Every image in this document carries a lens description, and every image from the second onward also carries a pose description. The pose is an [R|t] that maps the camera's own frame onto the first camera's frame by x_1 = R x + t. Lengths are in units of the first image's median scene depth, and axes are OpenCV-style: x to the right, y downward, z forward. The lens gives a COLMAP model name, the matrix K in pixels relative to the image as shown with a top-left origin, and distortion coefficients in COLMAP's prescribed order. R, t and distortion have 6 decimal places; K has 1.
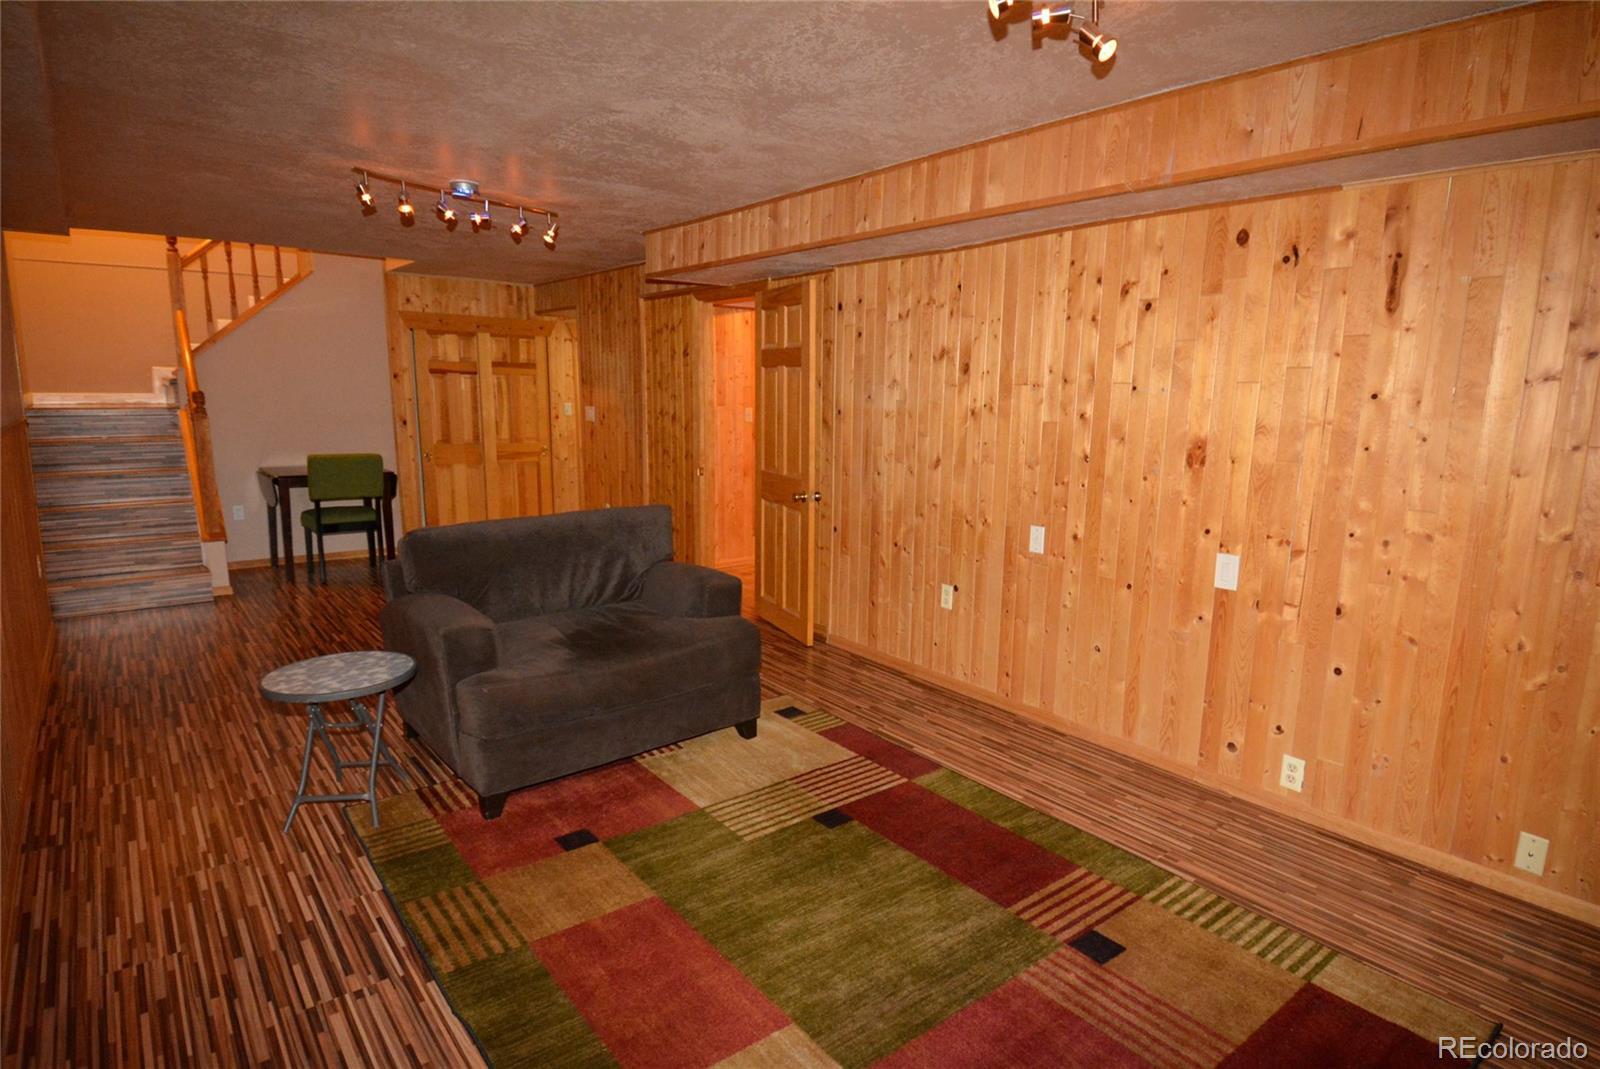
lens RADIAL K [[921.0, 0, 832.1], [0, 921.0, 548.4], [0, 0, 1]] dist [0.062495, -0.063997]
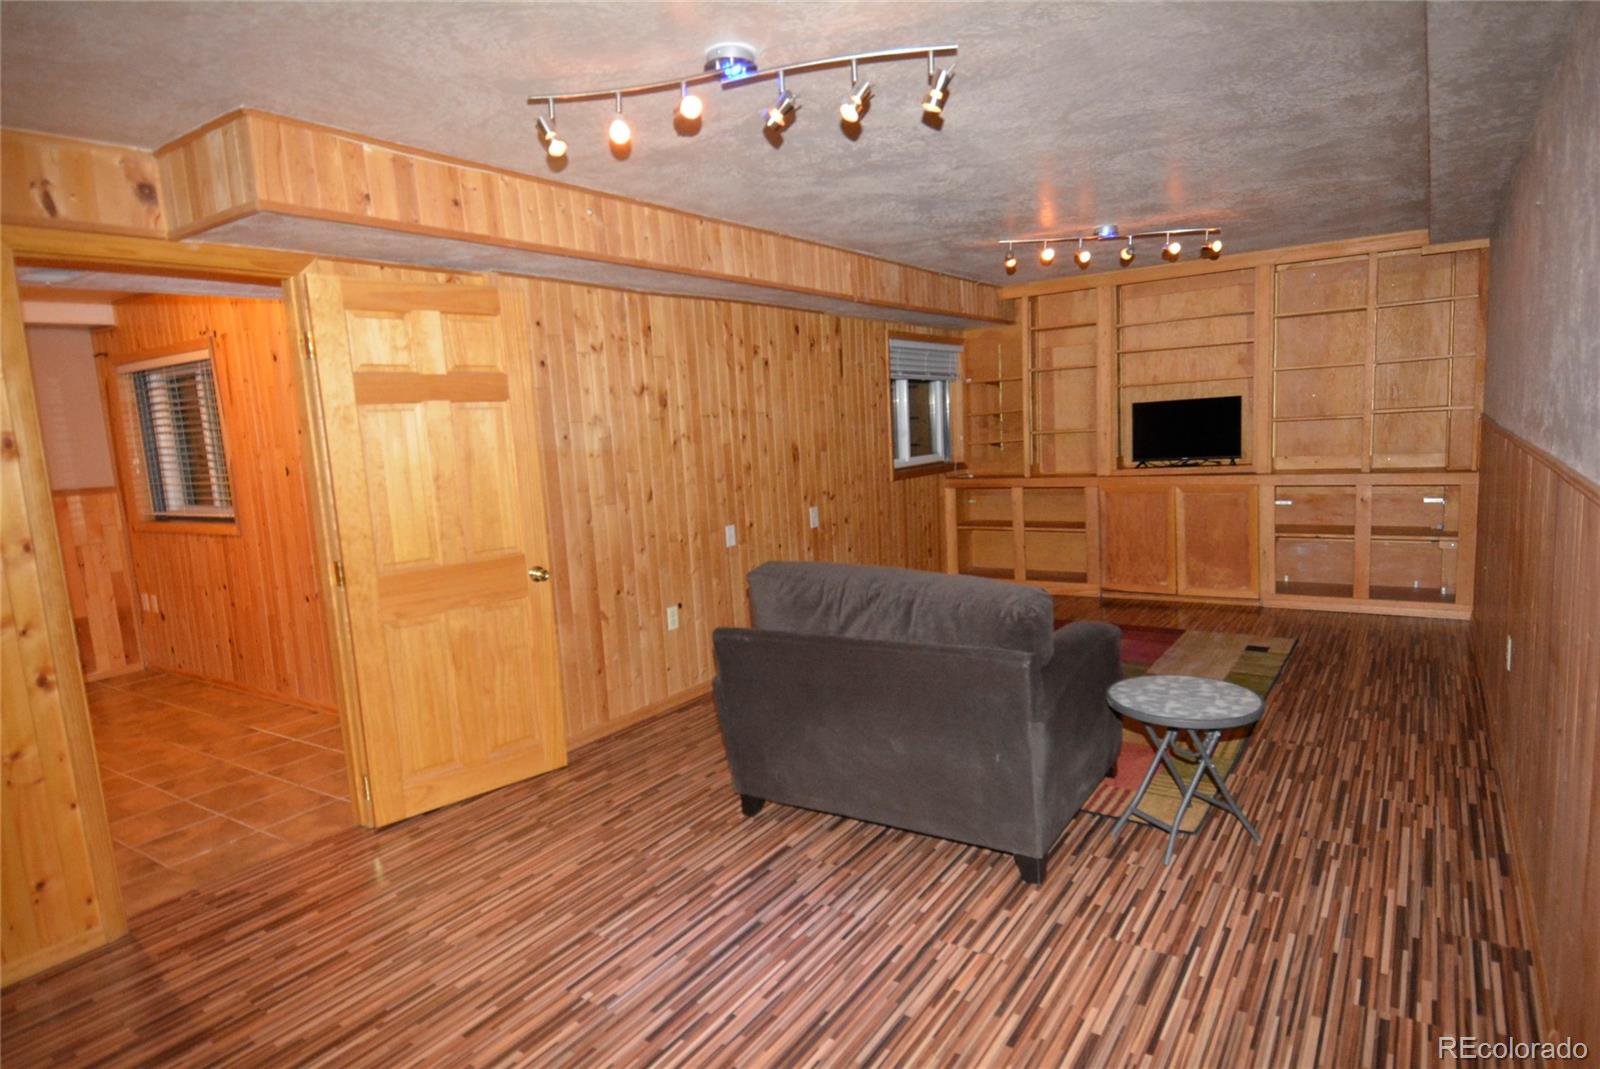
lens RADIAL K [[921.0, 0, 832.1], [0, 921.0, 548.4], [0, 0, 1]] dist [0.062495, -0.063997]
pose [[-0.340518, -0.125863, 0.931776, -1.317773], [0.210662, 0.955593, 0.206067, -0.293424], [-0.916335, 0.266459, -0.298882, 1.631039]]
